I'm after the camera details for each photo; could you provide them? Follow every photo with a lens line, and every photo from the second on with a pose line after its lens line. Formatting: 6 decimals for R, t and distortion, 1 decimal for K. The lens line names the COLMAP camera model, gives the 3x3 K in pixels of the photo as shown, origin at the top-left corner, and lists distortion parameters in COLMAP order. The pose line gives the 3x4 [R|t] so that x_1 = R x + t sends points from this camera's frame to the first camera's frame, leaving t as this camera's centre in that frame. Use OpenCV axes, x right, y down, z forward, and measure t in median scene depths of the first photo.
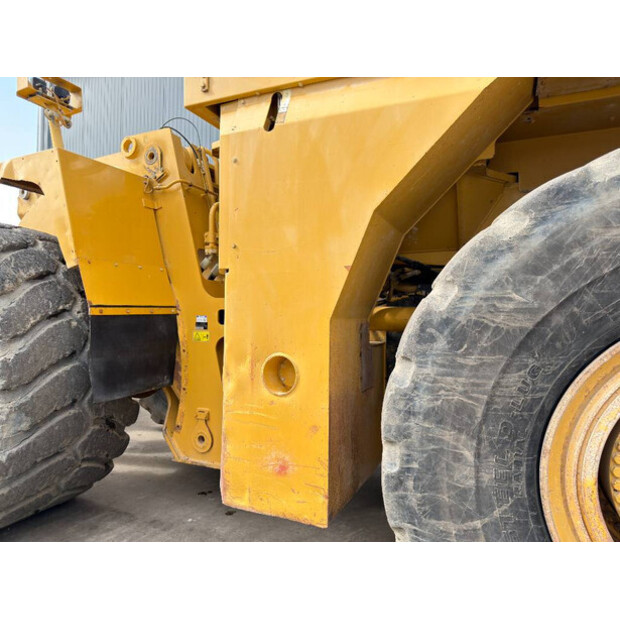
lens RADIAL K [[440.6, 0, 310.0], [0, 440.6, 310.0], [0, 0, 1]] dist [0.077553, -0.000528]
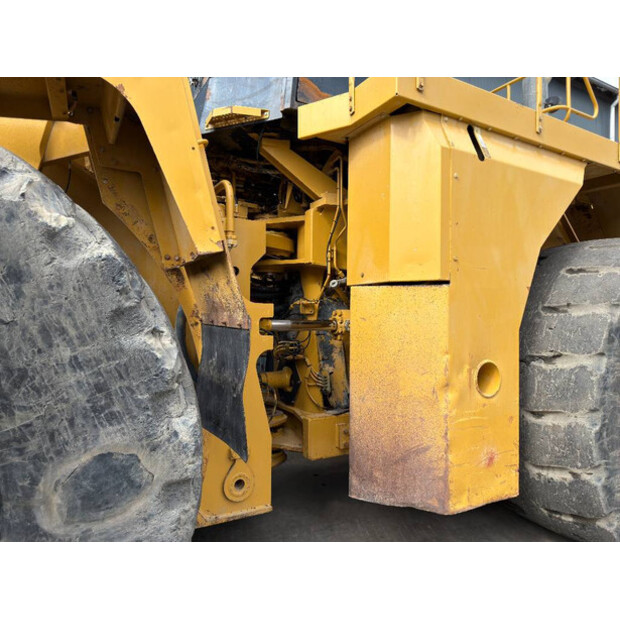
lens RADIAL K [[456.8, 0, 310.0], [0, 456.8, 310.0], [0, 0, 1]] dist [0.002879, 0.001100]
pose [[0.595944, 0.005054, 0.803010, -1.279825], [-0.009426, 0.999955, 0.000702, -0.025610], [-0.802971, -0.007988, 0.595965, 0.674501]]
